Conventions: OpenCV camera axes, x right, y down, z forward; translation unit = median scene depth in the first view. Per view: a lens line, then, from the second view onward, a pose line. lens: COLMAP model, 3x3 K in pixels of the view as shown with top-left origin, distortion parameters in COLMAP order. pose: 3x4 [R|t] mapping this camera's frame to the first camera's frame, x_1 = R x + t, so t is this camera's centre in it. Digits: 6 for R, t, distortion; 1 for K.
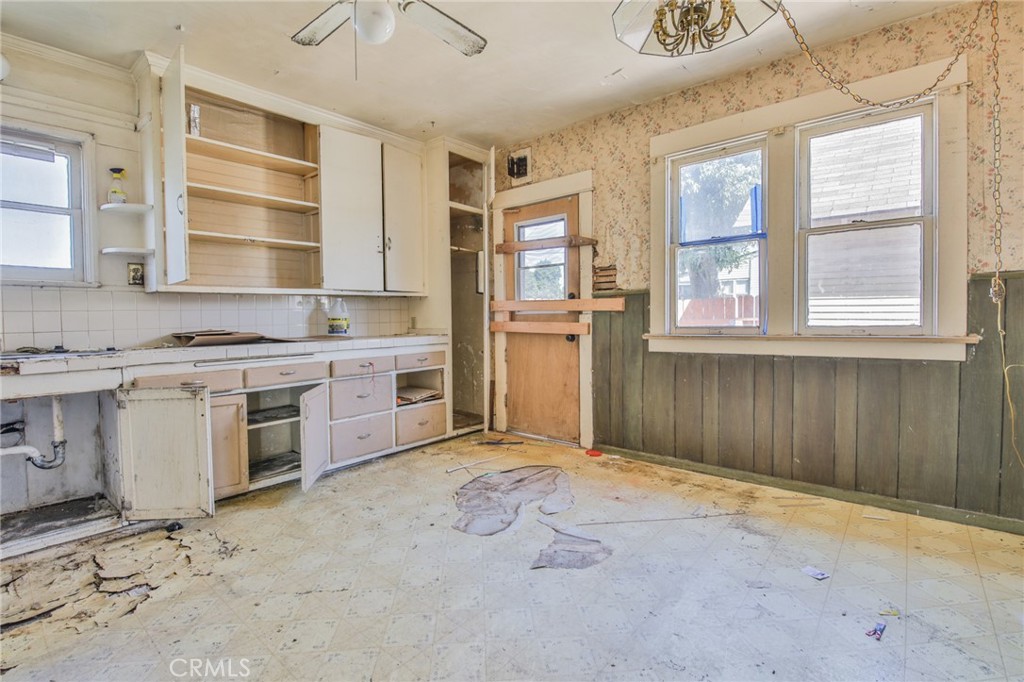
lens RADIAL K [[468.4, 0, 512.9], [0, 468.4, 334.6], [0, 0, 1]] dist [-0.002371, -0.010349]
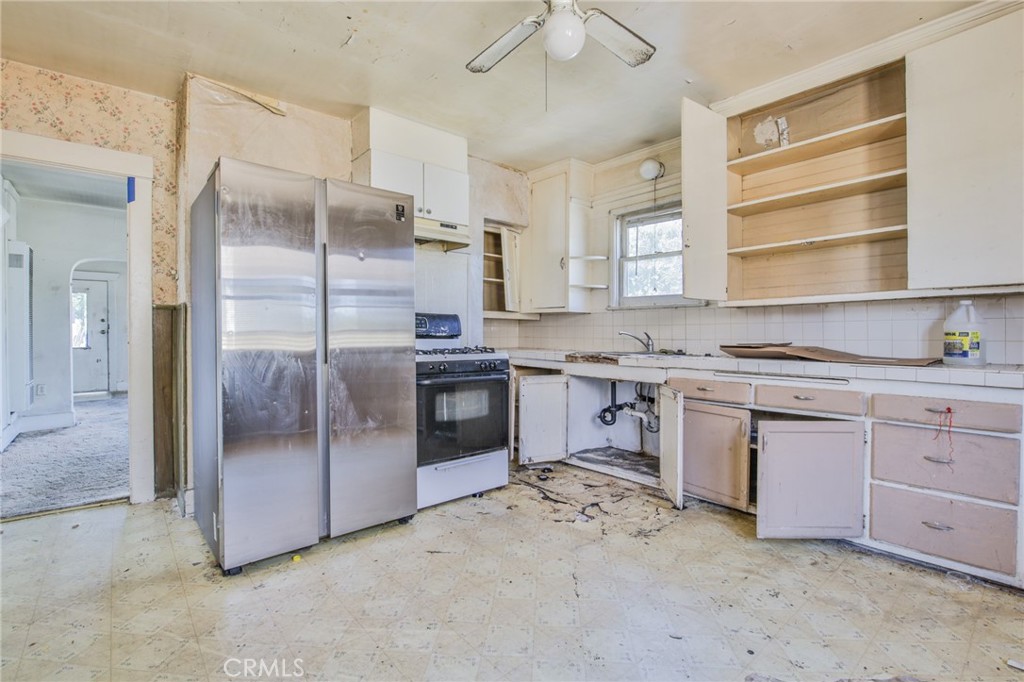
lens RADIAL K [[468.4, 0, 512.9], [0, 468.4, 334.6], [0, 0, 1]] dist [-0.002371, -0.010349]
pose [[-0.165253, 0.019074, -0.986067, 0.445562], [-0.033595, 0.999124, 0.024957, -0.035644], [0.985679, 0.037251, -0.164467, 0.663894]]
